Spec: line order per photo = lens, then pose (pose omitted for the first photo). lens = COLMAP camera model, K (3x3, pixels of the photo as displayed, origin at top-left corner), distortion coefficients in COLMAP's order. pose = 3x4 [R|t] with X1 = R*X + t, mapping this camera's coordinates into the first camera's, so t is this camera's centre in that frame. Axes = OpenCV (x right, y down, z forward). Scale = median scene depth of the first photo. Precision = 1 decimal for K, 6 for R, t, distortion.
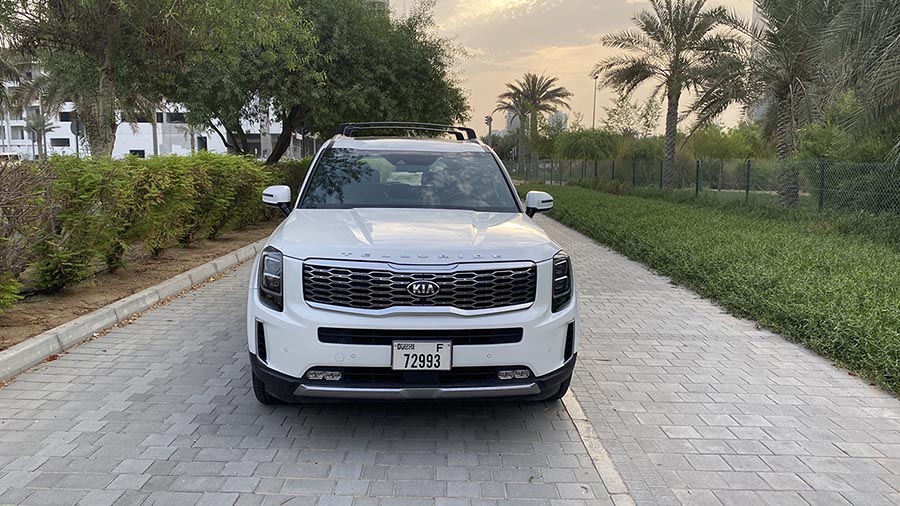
lens RADIAL K [[716.8, 0, 450.0], [0, 716.8, 253.0], [0, 0, 1]] dist [0.005855, -0.000484]
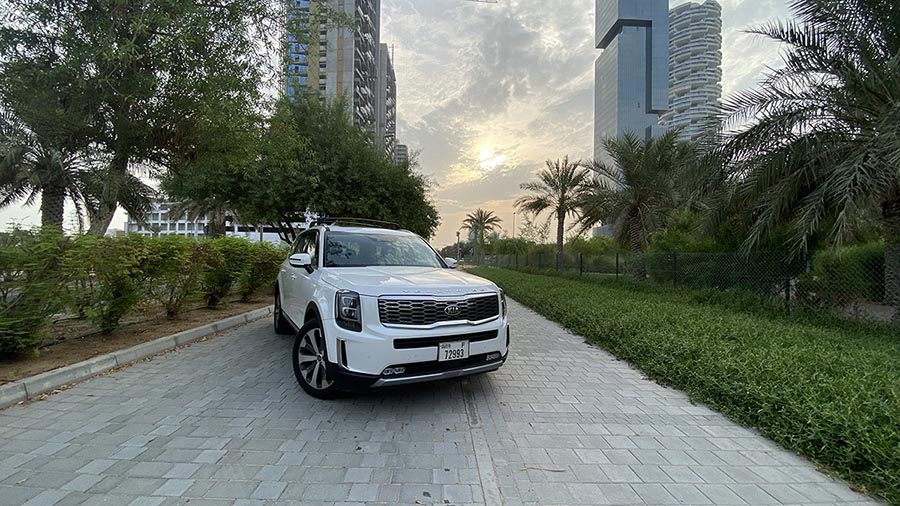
lens RADIAL K [[374.7, 0, 450.0], [0, 374.7, 253.0], [0, 0, 1]] dist [-0.010280, -0.000666]
pose [[0.999448, 0.015872, 0.029198, 0.038100], [-0.011743, 0.990572, -0.136492, -0.017893], [-0.031089, 0.136074, 0.990211, 0.270886]]
